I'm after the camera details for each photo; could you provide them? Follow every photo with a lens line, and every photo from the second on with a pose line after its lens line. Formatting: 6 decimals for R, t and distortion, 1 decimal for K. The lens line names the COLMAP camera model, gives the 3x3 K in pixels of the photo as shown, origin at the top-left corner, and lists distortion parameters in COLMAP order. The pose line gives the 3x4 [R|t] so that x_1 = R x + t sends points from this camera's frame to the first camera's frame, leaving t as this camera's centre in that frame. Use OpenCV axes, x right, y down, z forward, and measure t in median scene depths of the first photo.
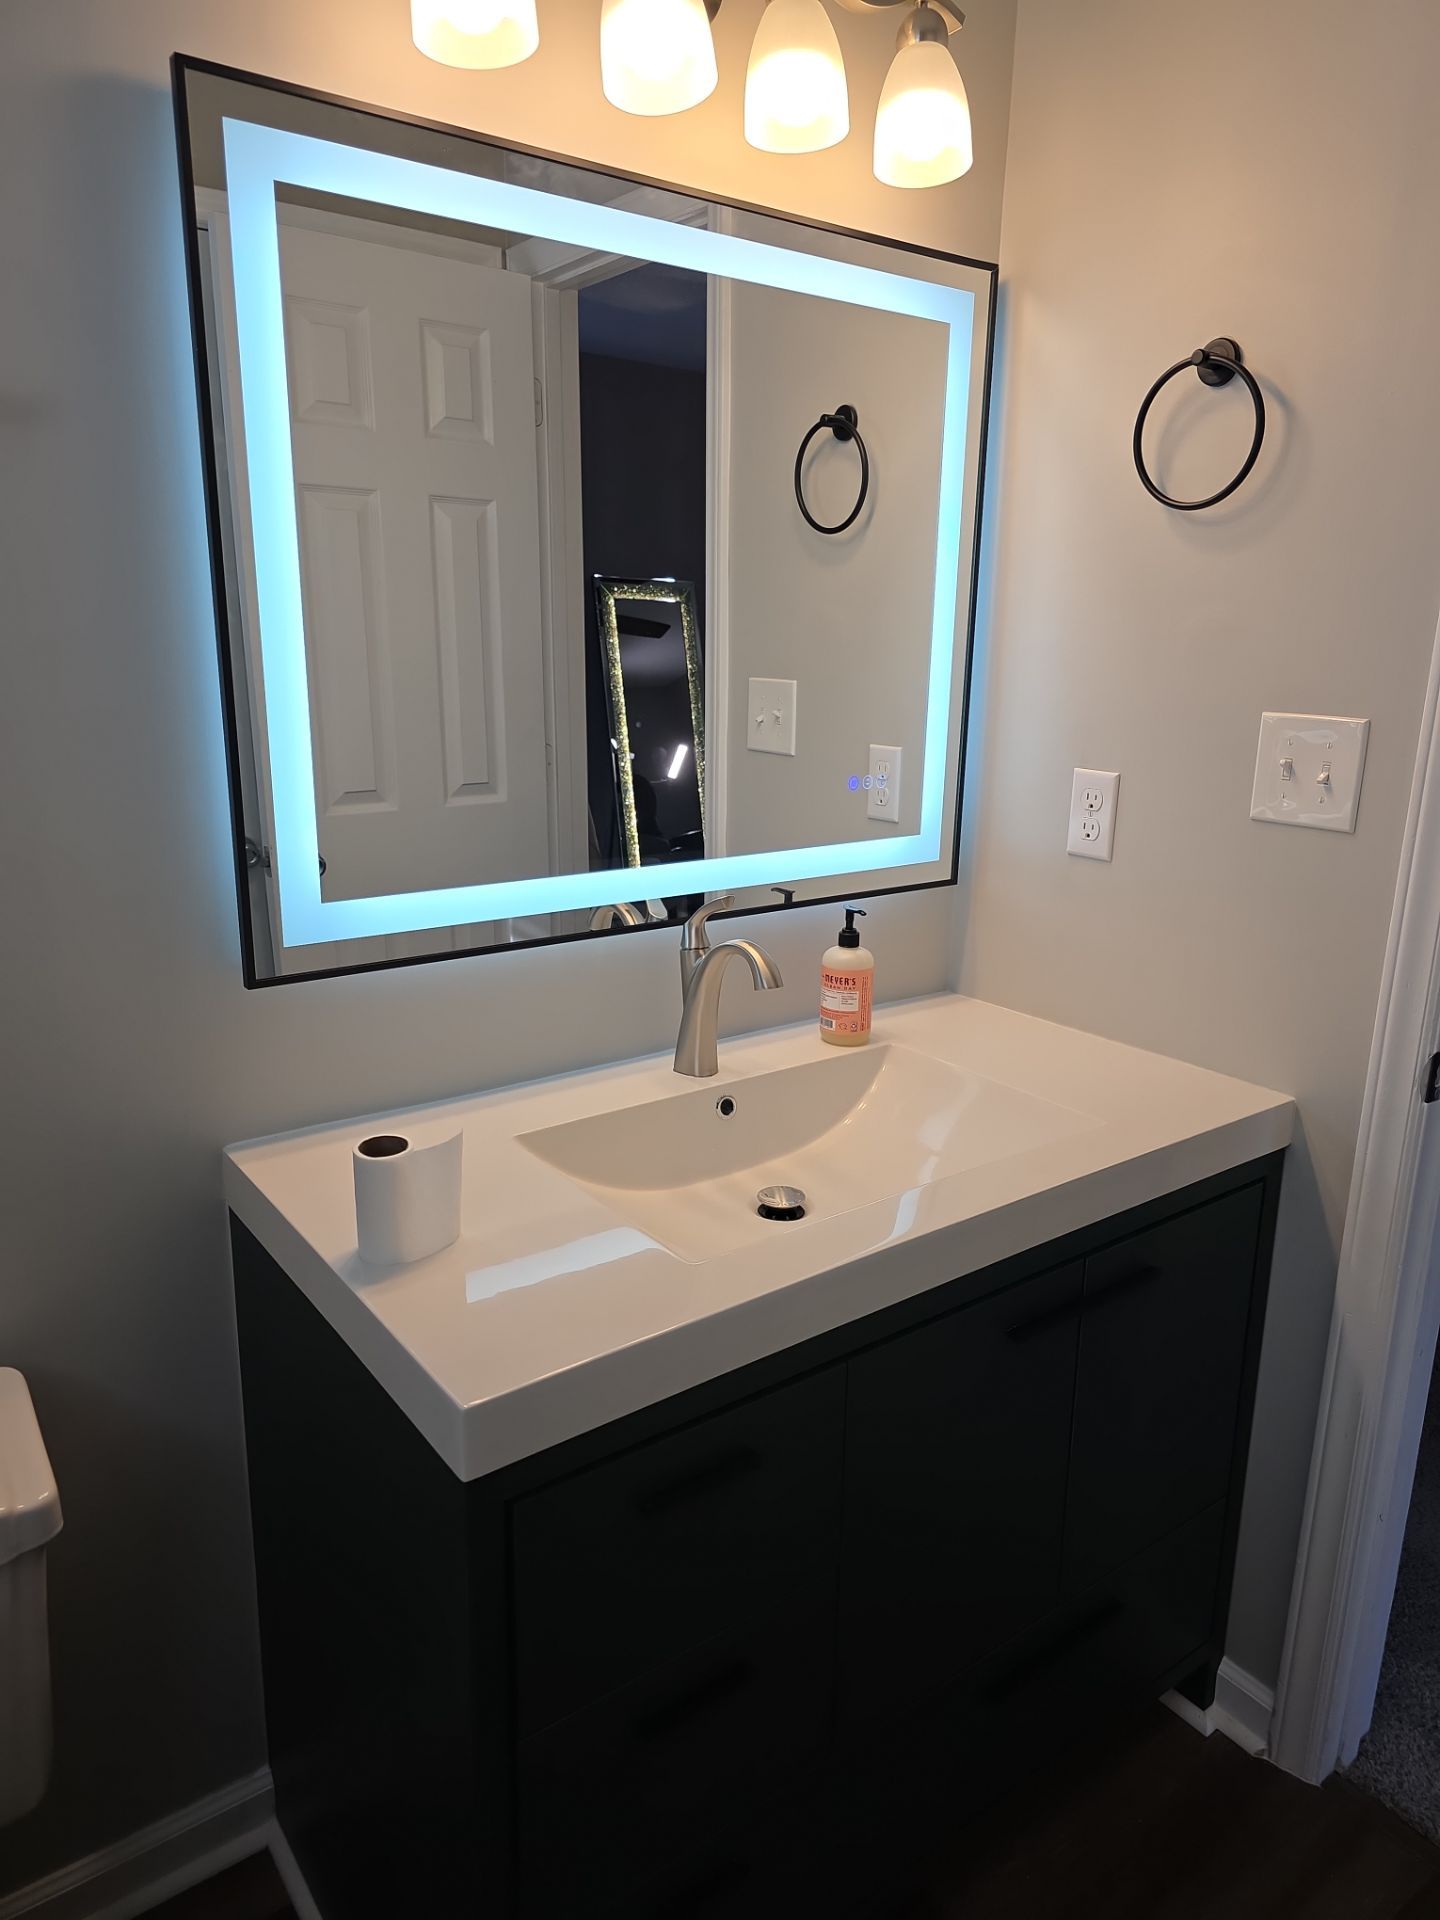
lens RADIAL K [[1356.2, 0, 707.7], [0, 1356.2, 963.6], [0, 0, 1]] dist [0.050512, -0.051124]
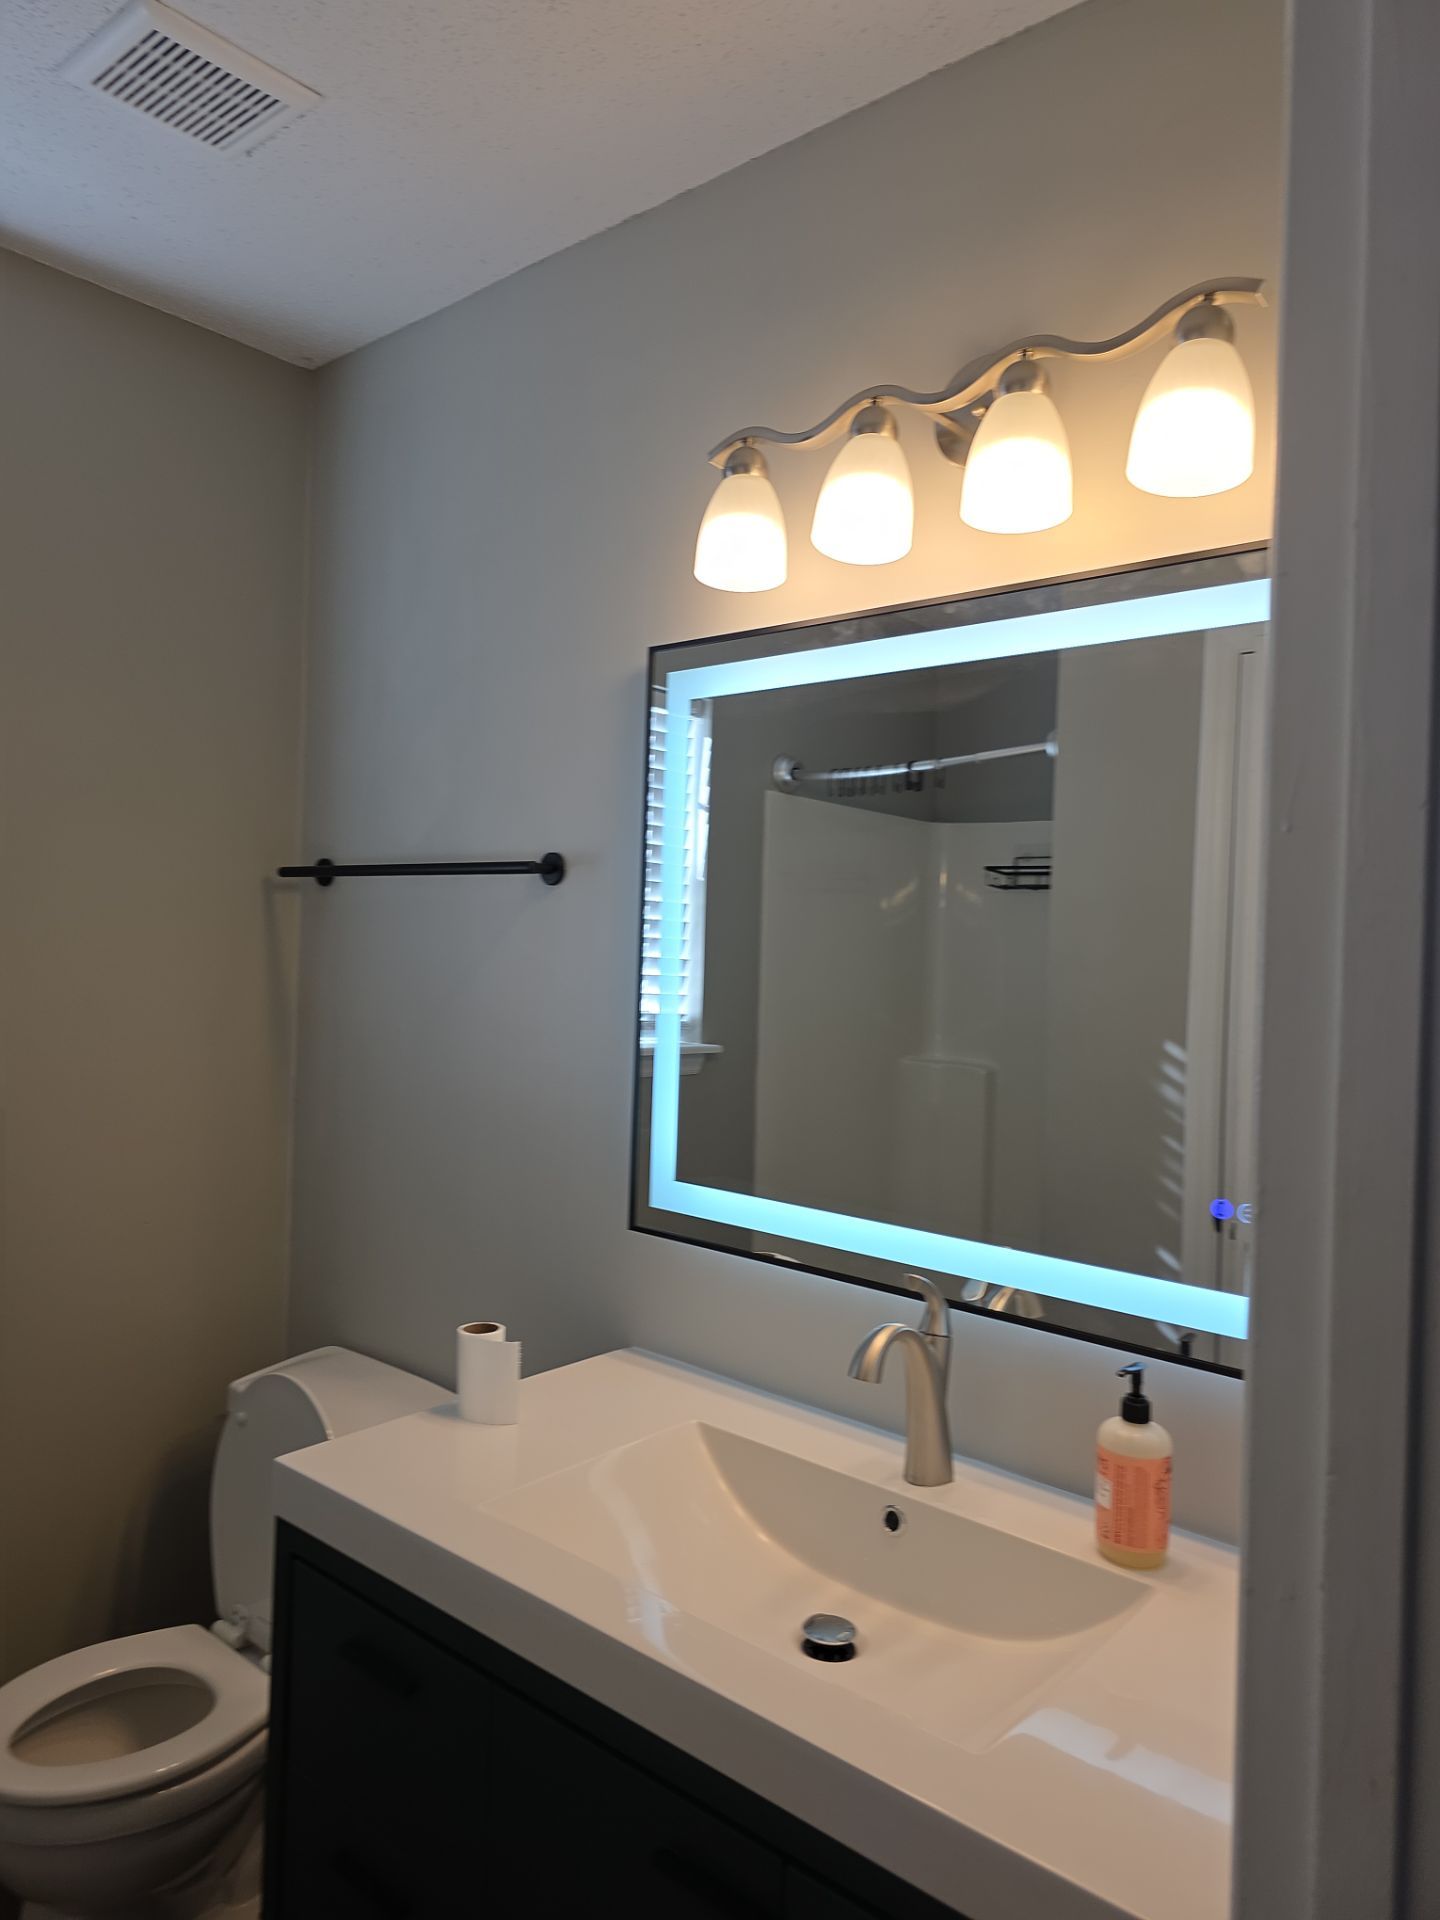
lens RADIAL K [[1356.2, 0, 677.8], [0, 1356.2, 920.6], [0, 0, 1]] dist [0.050512, -0.051124]
pose [[0.158537, -0.029043, -0.986926, 0.893422], [-0.273946, 0.959029, -0.072228, -0.167920], [0.948588, 0.281815, 0.144085, 0.639656]]
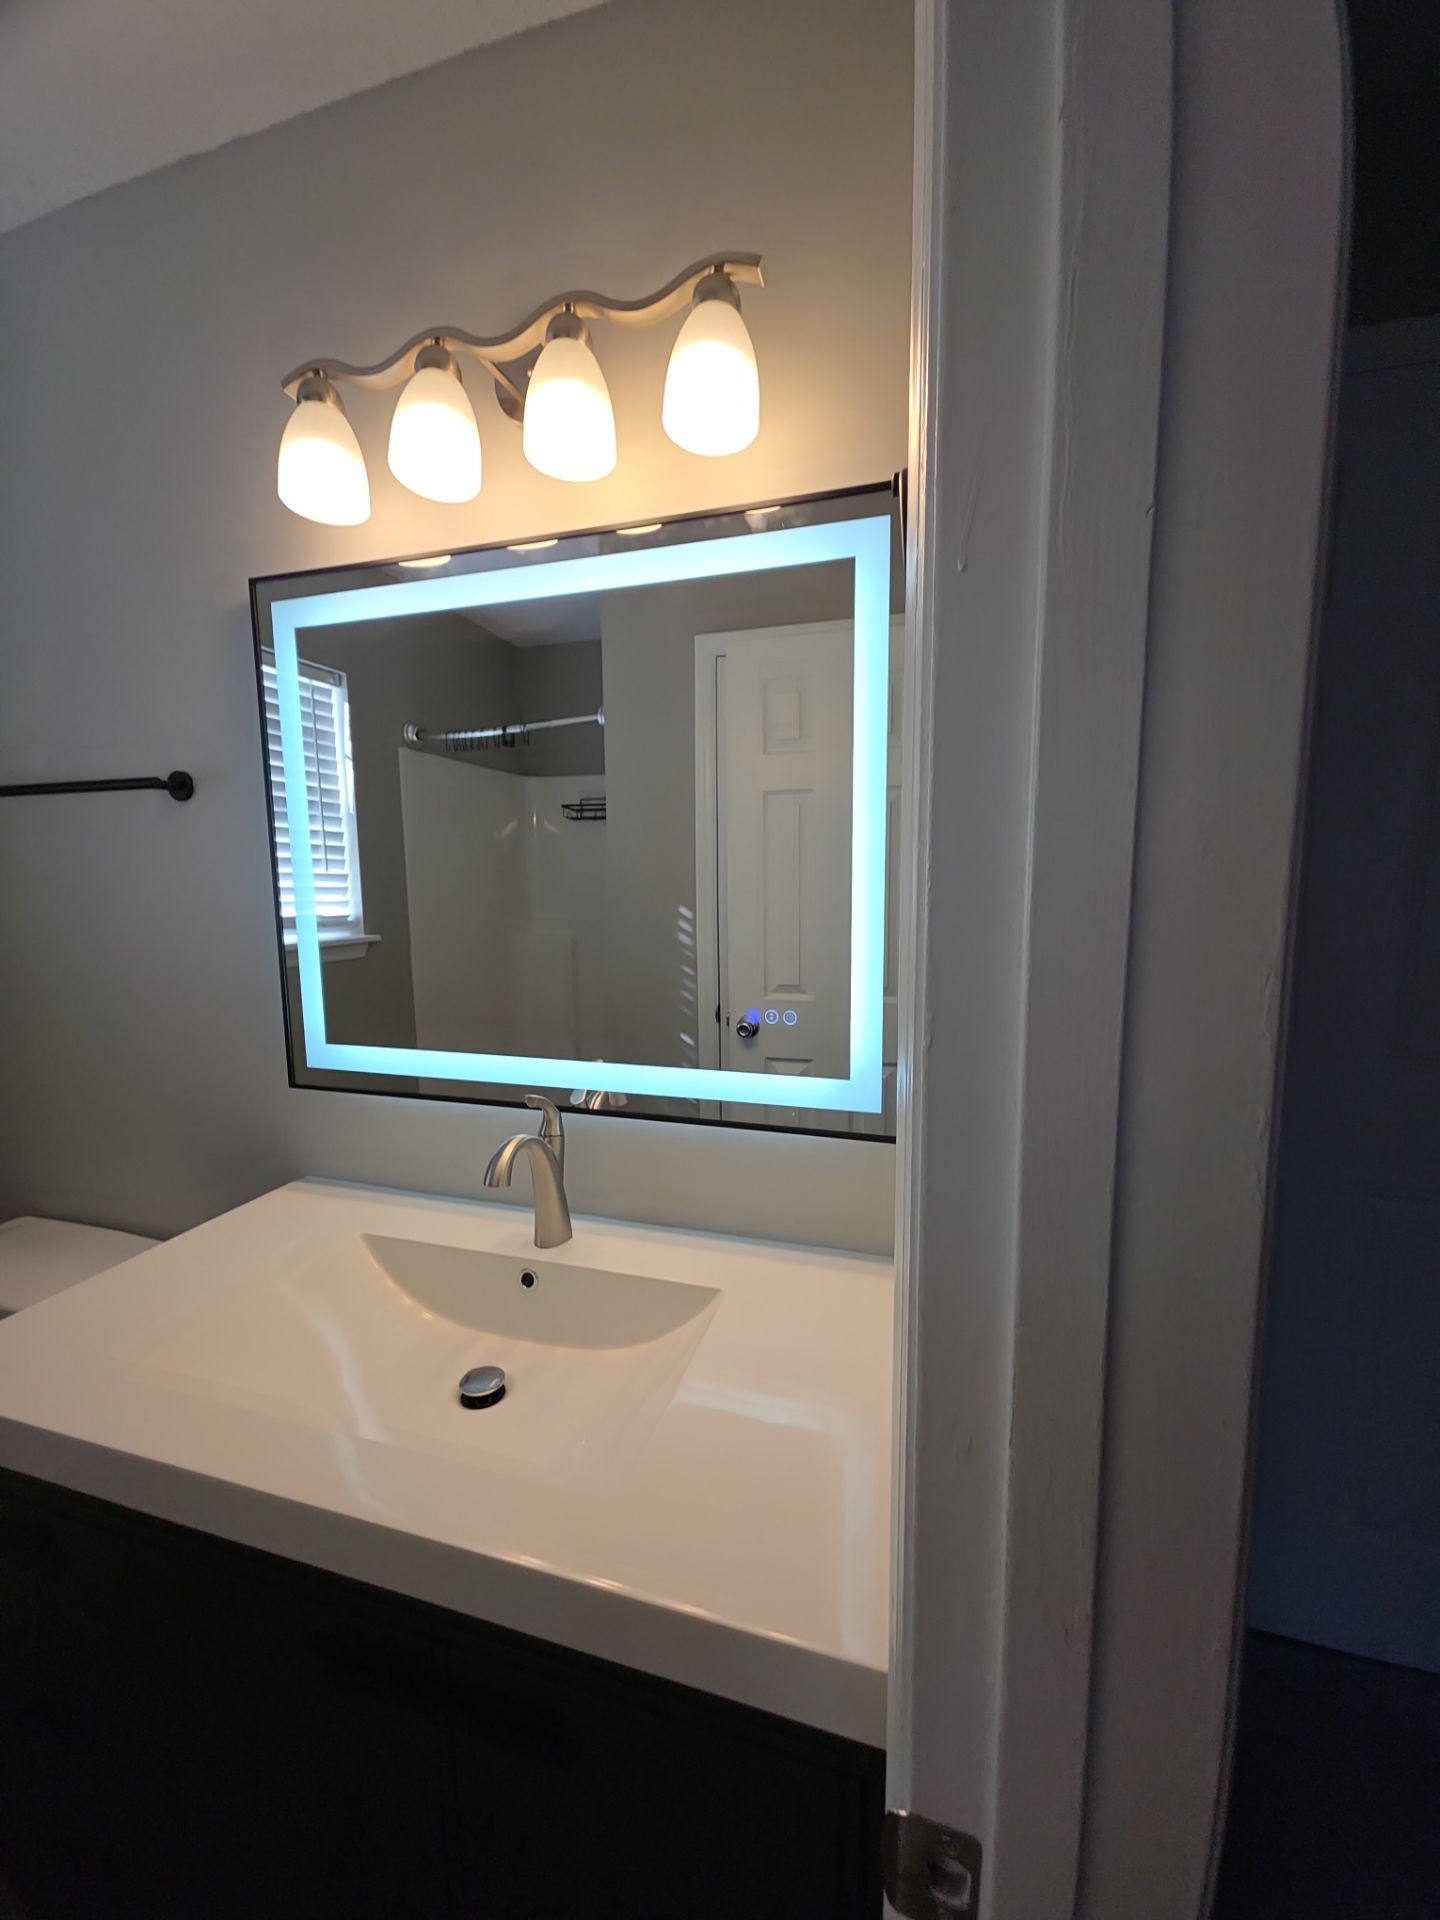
lens RADIAL K [[795.6, 0, 745.3], [0, 795.6, 962.8], [0, 0, 1]] dist [0.006496, -0.006135]
pose [[0.567954, 0.070750, -0.820014, 0.659406], [-0.181397, 0.982560, -0.040865, -0.164793], [0.802822, 0.171958, 0.570883, 0.728953]]
